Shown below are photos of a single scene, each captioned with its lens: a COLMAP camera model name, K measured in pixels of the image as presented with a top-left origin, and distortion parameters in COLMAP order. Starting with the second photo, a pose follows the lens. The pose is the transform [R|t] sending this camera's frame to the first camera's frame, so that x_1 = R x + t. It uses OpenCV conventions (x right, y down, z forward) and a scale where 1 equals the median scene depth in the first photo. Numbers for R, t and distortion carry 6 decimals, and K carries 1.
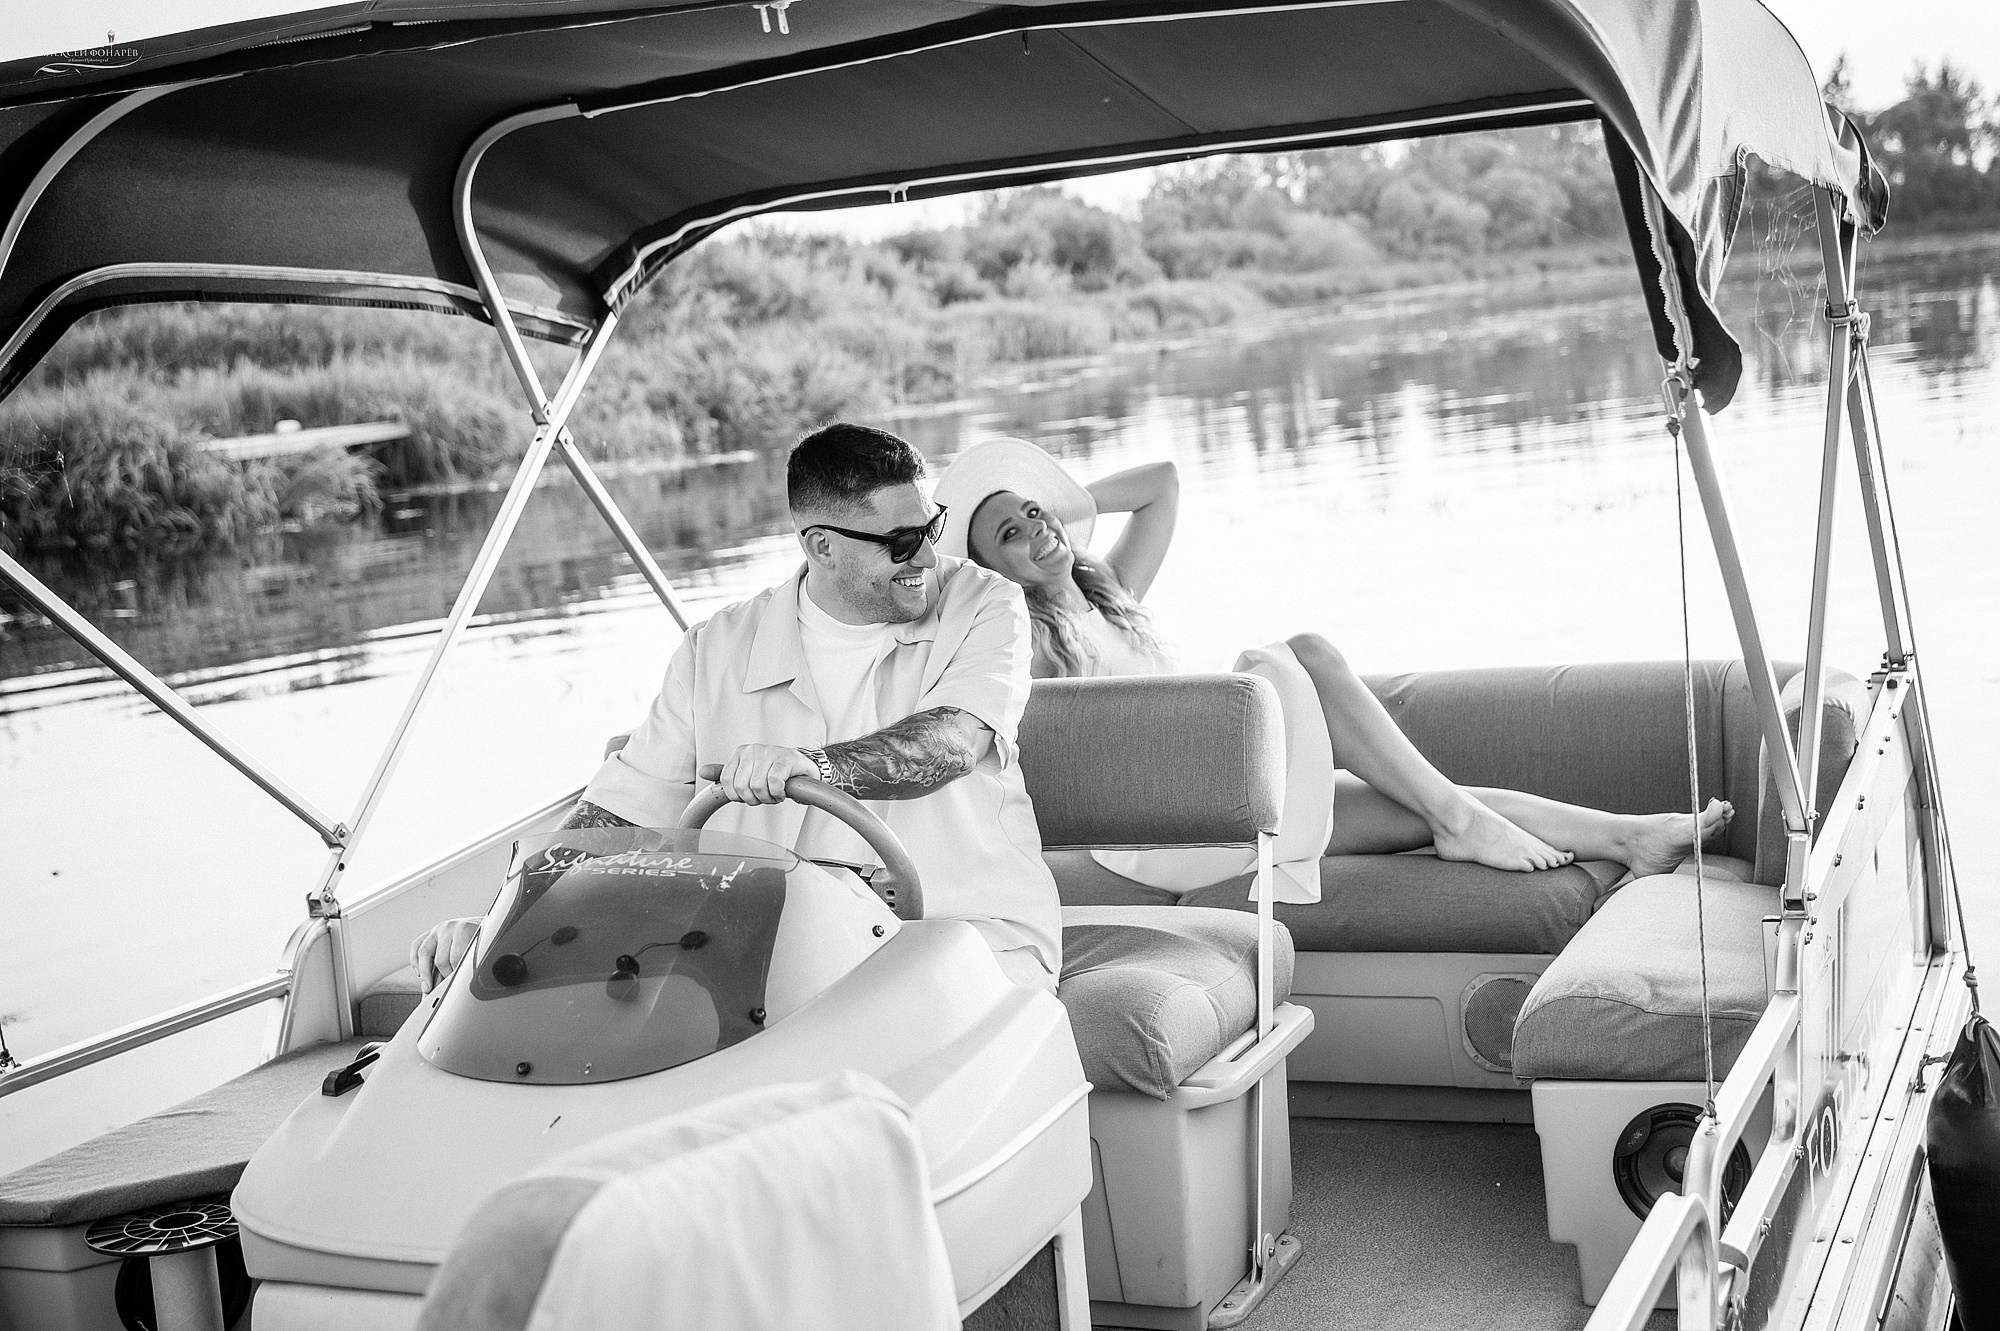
lens RADIAL K [[2668.5, 0, 1000.0], [0, 2668.5, 665.5], [0, 0, 1]] dist [-0.143609, 0.630482]
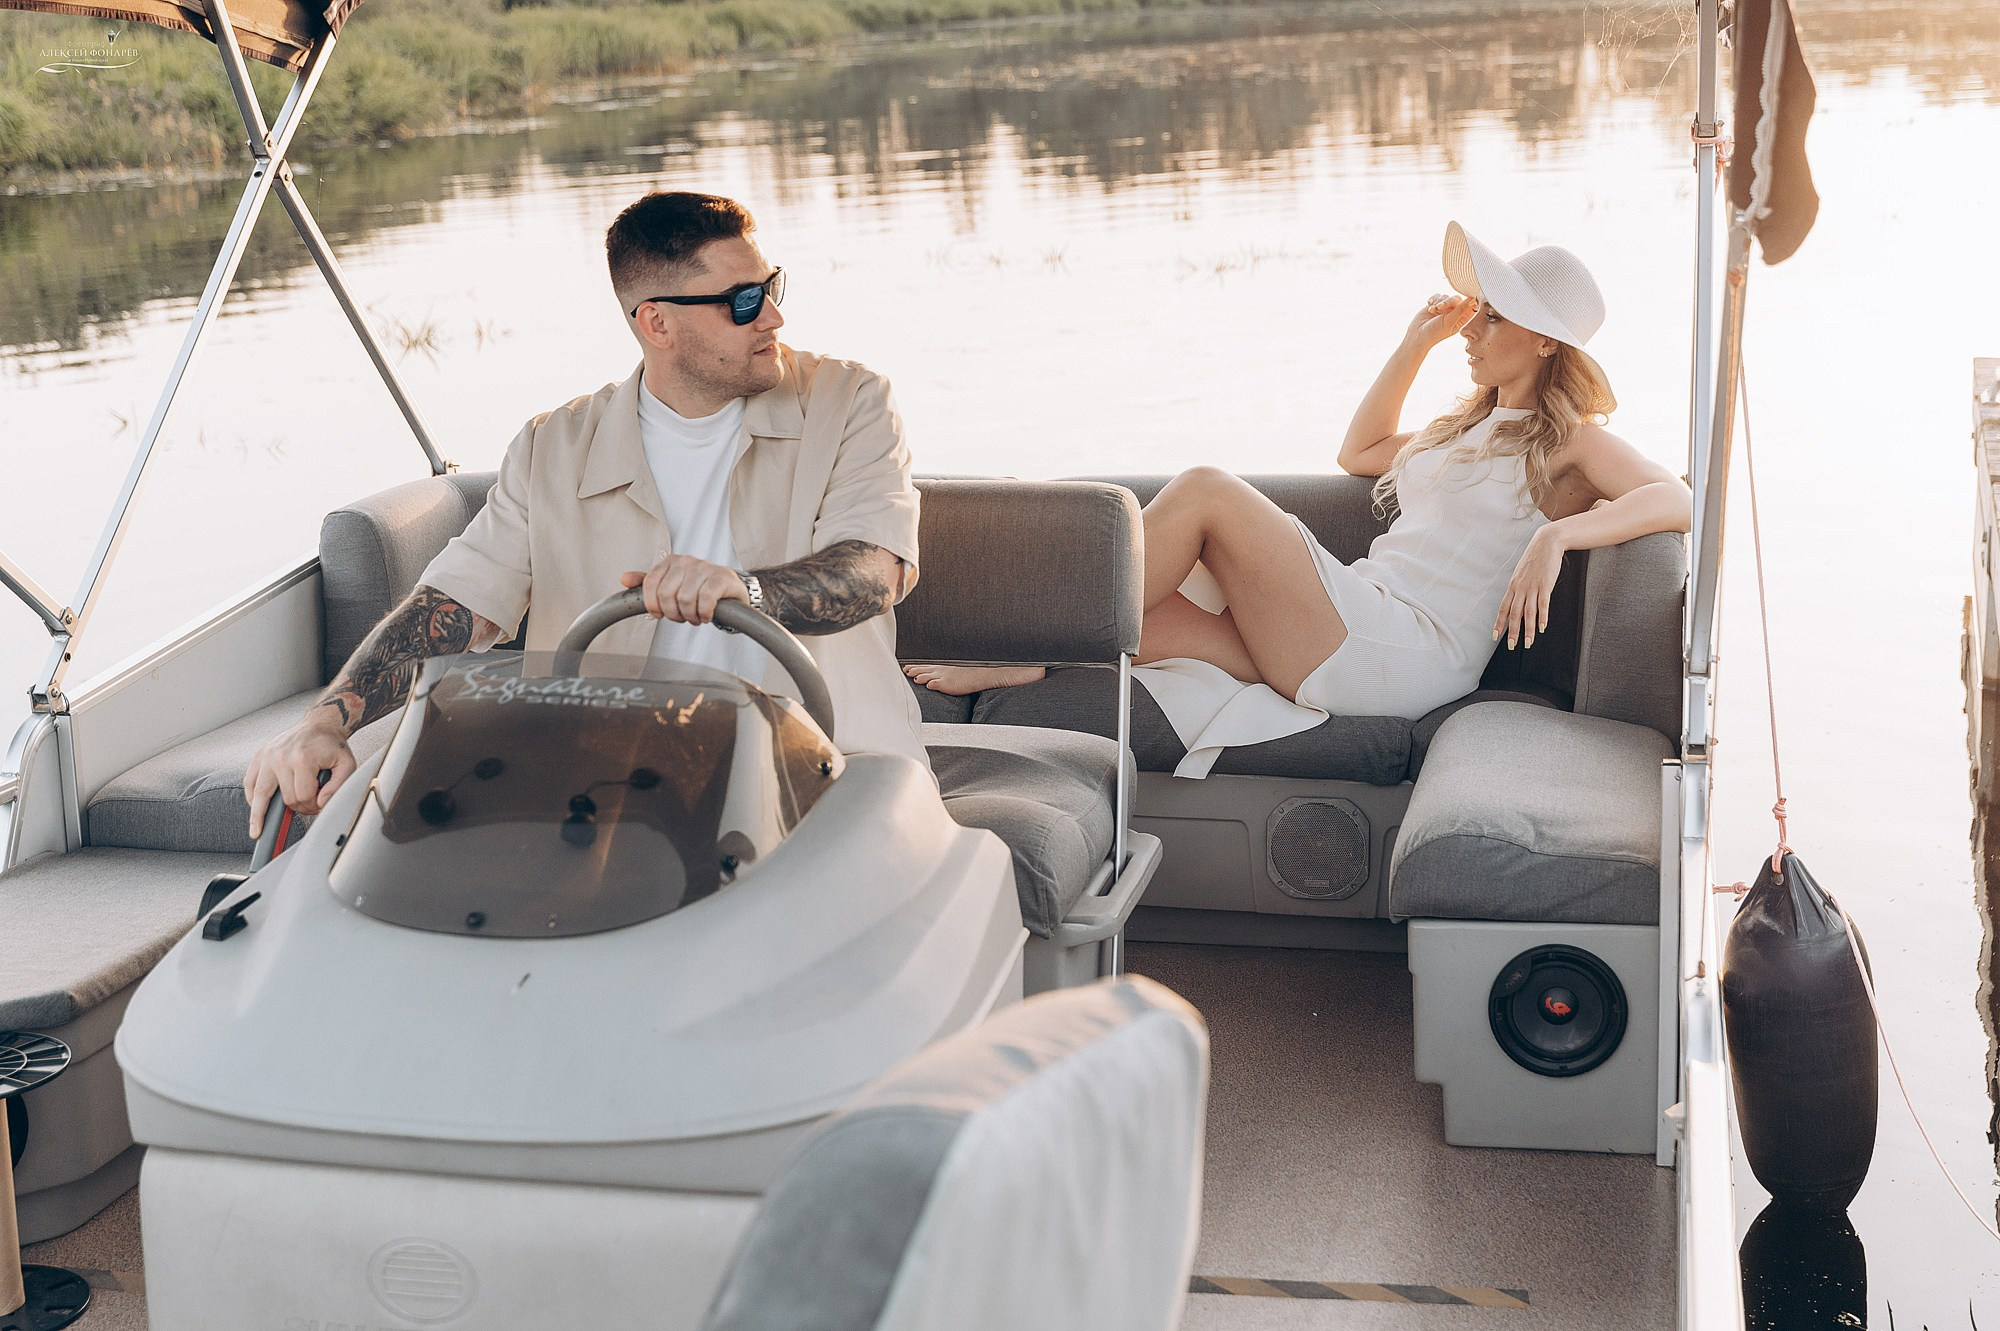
lens RADIAL K [[2868.2, 0, 1000.0], [0, 2868.2, 665.5], [0, 0, 1]] dist [-0.205459, 1.110065]
pose [[0.984109, 0.024493, 0.175868, -0.109001], [-0.040276, 0.995416, 0.086742, -0.016551], [-0.172937, -0.092447, 0.980585, 0.011154]]
